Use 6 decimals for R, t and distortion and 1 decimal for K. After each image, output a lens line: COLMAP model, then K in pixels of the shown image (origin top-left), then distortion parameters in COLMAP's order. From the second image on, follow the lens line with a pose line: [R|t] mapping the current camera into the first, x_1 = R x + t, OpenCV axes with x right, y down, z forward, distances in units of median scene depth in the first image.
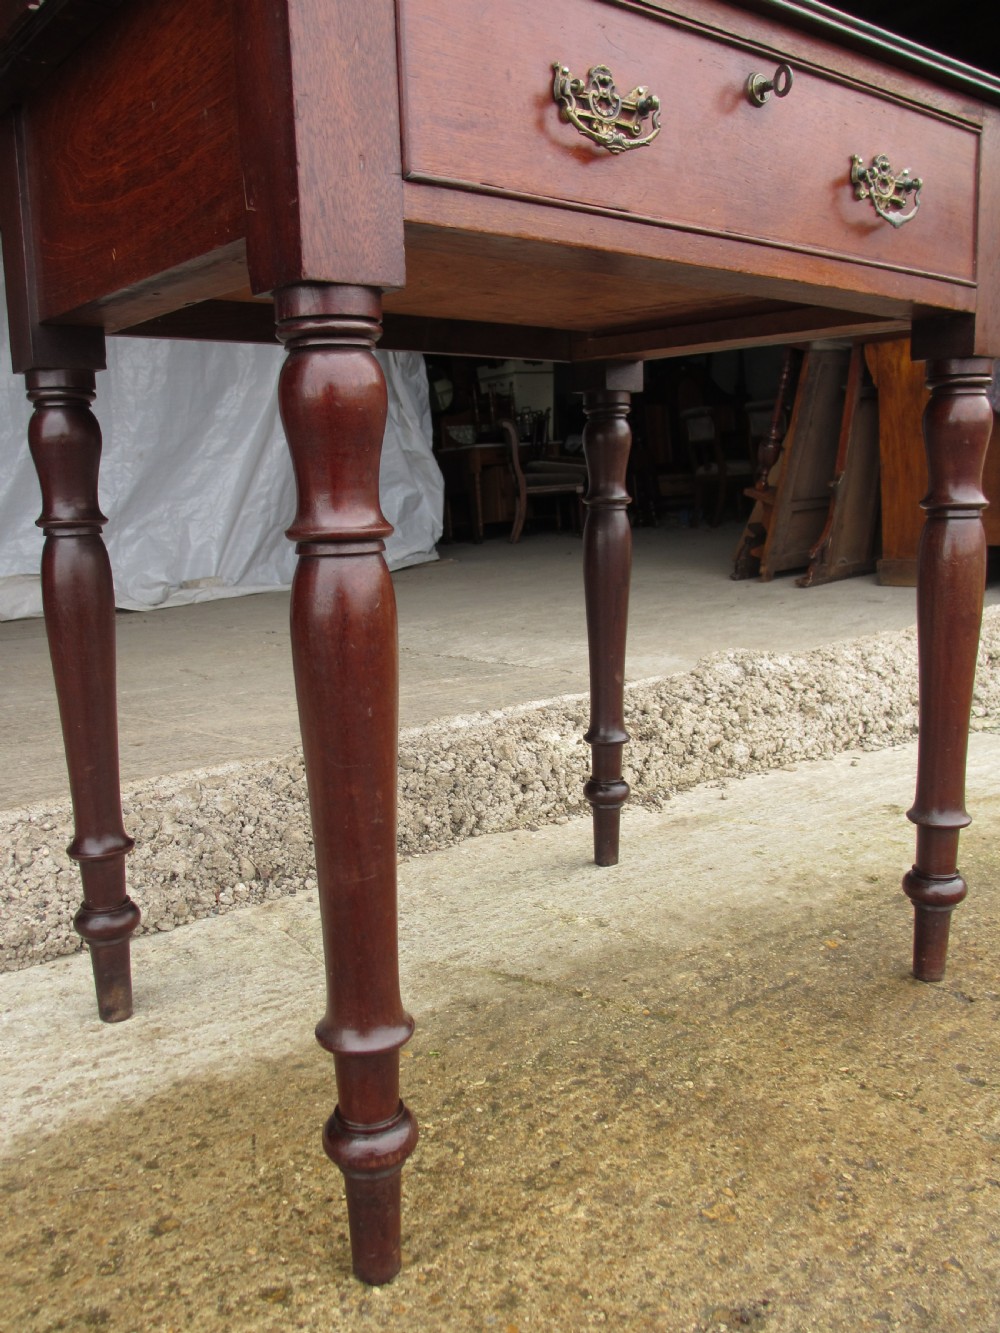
lens RADIAL K [[1112.6, 0, 500.0], [0, 1112.6, 653.7], [0, 0, 1]] dist [-0.058081, 0.021863]
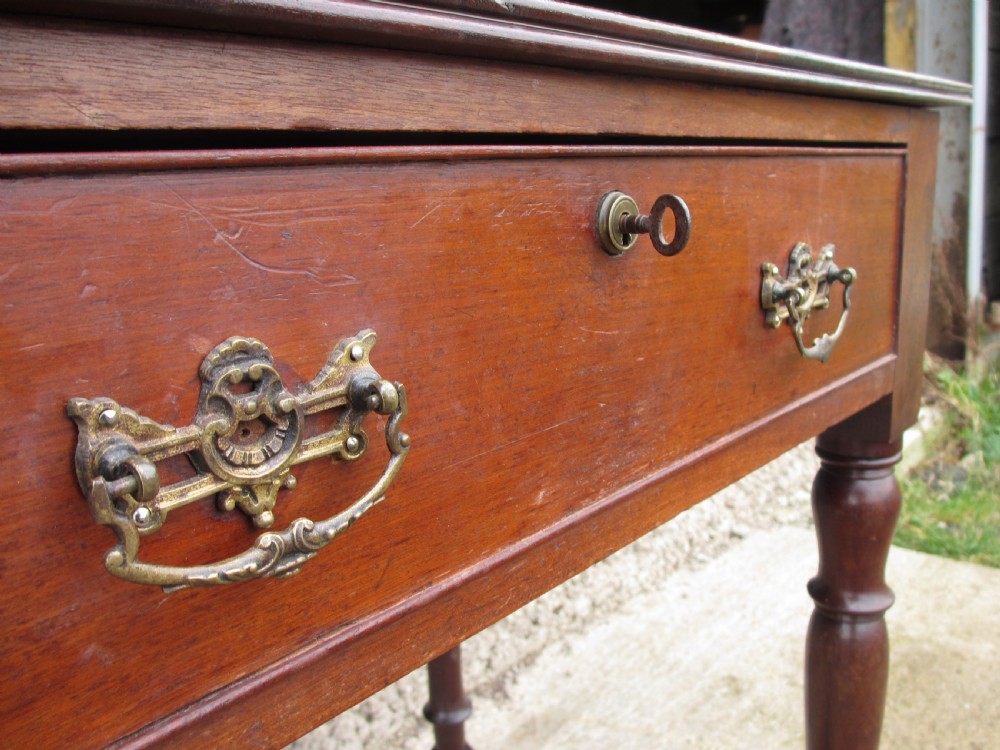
lens RADIAL K [[834.7, 0, 503.2], [0, 834.7, 373.1], [0, 0, 1]] dist [-0.058081, 0.021863]
pose [[0.988677, -0.064132, 0.135663, 0.077730], [0.055836, 0.996380, 0.064103, -0.290246], [-0.139283, -0.055802, 0.988679, 0.380673]]
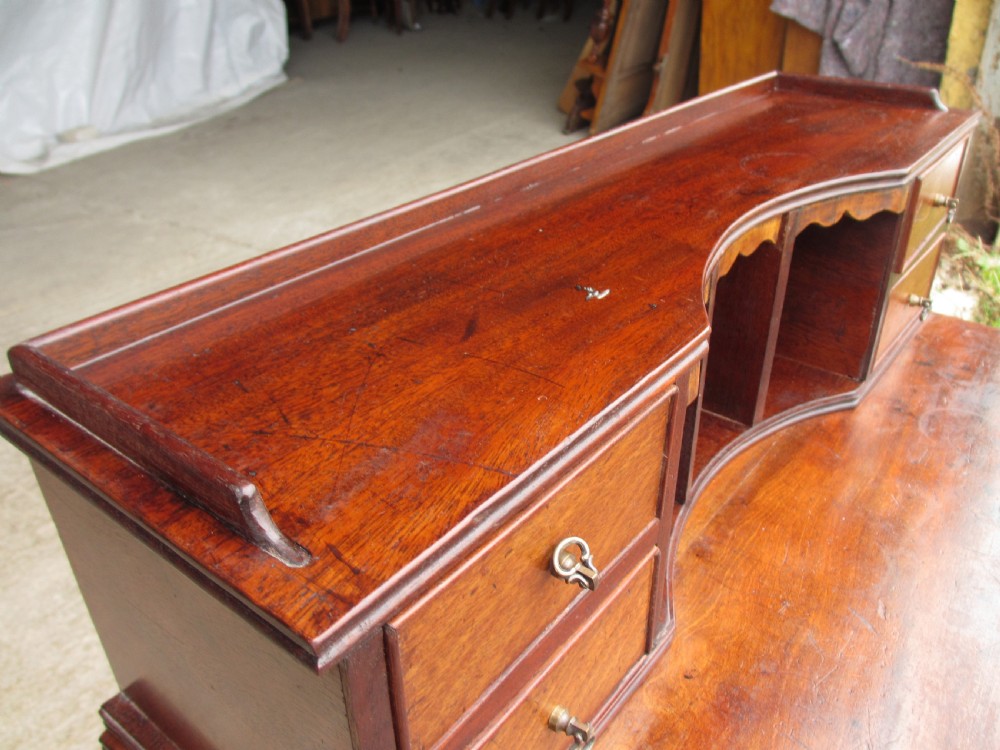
lens RADIAL K [[834.7, 0, 515.1], [0, 834.7, 380.6], [0, 0, 1]] dist [-0.058081, 0.021863]
pose [[0.971017, -0.113433, 0.210379, -0.263991], [0.029615, 0.930522, 0.365037, -0.638076], [-0.237169, -0.348227, 0.906912, 0.458504]]
